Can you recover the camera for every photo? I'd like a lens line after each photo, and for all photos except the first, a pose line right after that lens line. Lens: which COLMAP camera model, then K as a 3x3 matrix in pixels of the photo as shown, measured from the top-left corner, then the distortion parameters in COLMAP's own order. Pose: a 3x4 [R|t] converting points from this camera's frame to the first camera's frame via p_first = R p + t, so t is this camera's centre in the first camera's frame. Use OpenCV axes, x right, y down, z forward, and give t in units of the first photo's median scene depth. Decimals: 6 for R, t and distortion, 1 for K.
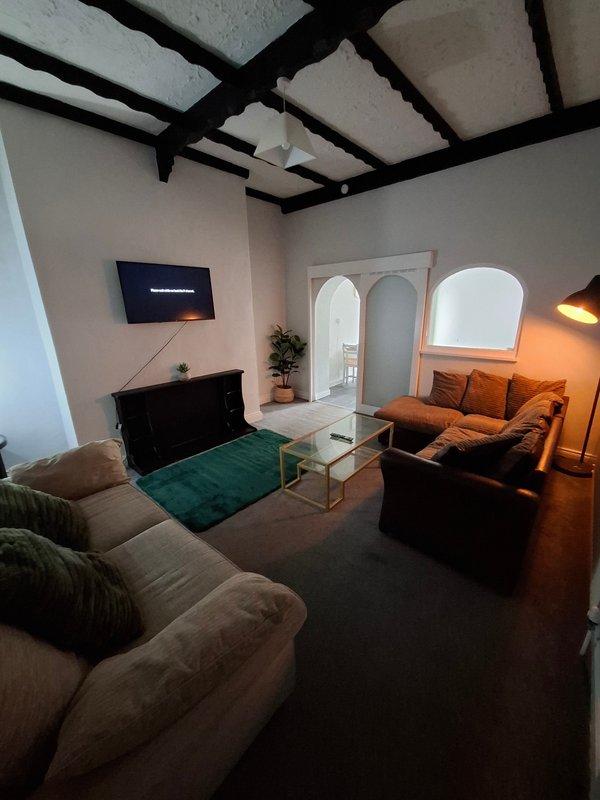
lens RADIAL K [[313.9, 0, 302.7], [0, 313.9, 402.3], [0, 0, 1]] dist [-0.001592, 0.000662]
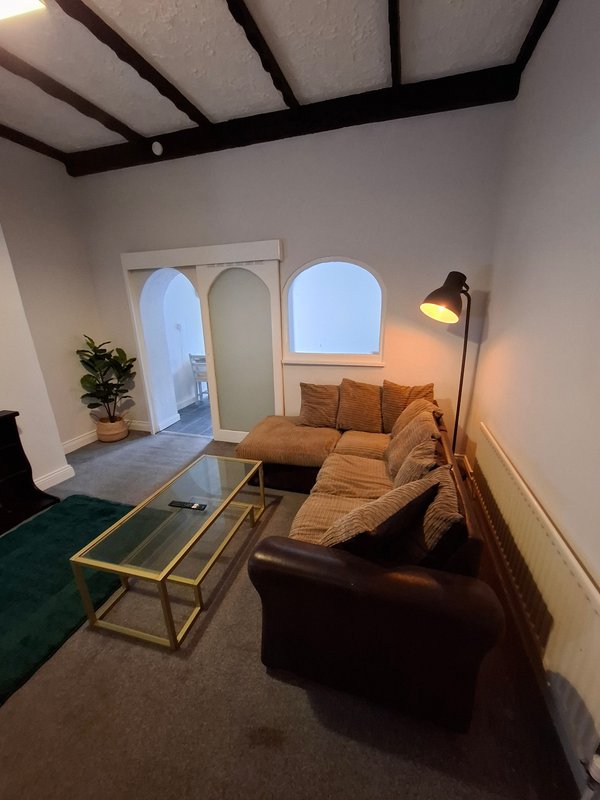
lens RADIAL K [[313.9, 0, 299.8], [0, 313.9, 398.8], [0, 0, 1]] dist [-0.001592, 0.000662]
pose [[0.909374, -0.119769, 0.398365, 0.073635], [0.128630, 0.991682, 0.004520, -0.059040], [-0.395593, 0.047131, 0.917216, 0.220328]]
